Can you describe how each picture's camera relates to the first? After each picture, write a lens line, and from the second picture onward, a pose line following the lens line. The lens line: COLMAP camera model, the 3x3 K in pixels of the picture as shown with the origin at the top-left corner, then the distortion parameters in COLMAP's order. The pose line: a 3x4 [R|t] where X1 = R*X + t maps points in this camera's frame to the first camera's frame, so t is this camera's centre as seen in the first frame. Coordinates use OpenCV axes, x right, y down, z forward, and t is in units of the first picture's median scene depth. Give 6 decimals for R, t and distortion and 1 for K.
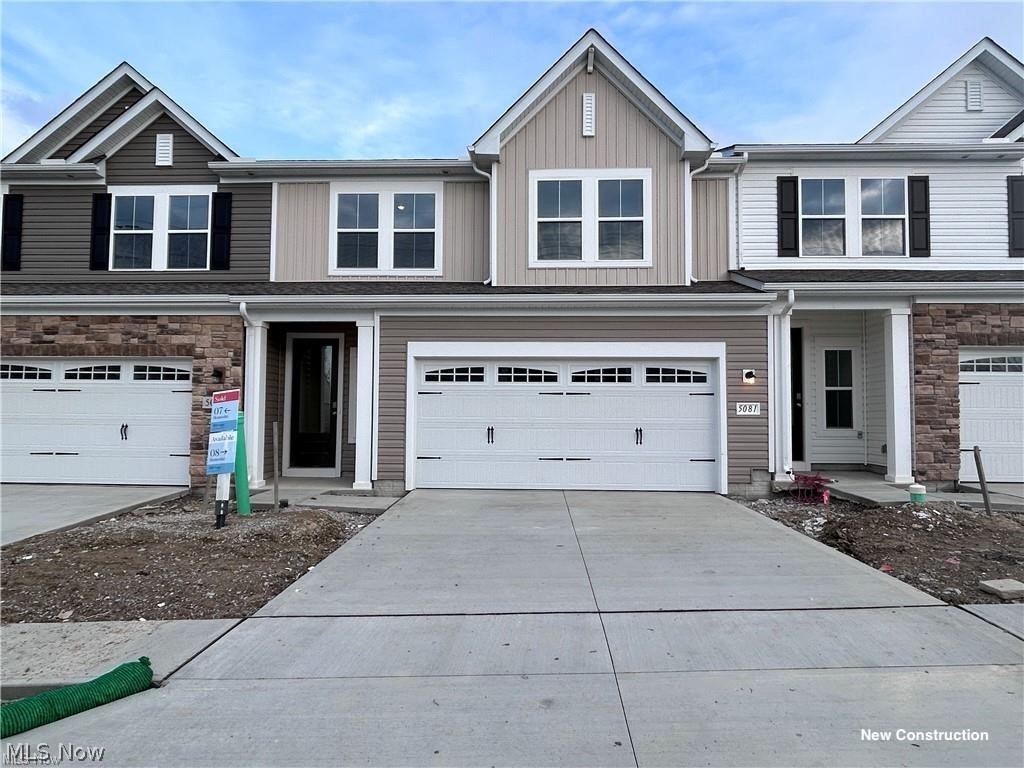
lens RADIAL K [[629.2, 0, 512.0], [0, 629.2, 384.0], [0, 0, 1]] dist [-0.001250, -0.000220]
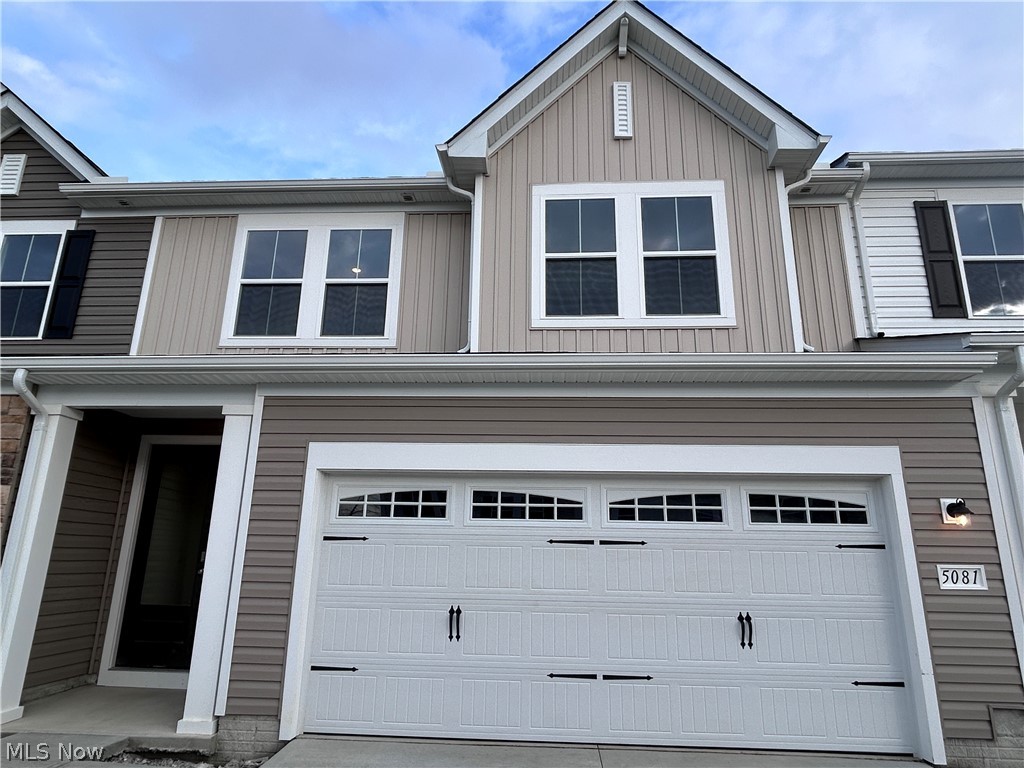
lens RADIAL K [[629.2, 0, 512.0], [0, 629.2, 384.0], [0, 0, 1]] dist [-0.001250, -0.000220]
pose [[0.999776, 0.005849, -0.020356, 0.020598], [-0.010200, 0.975274, -0.220763, 0.002724], [0.018562, 0.220921, 0.975115, 0.416226]]
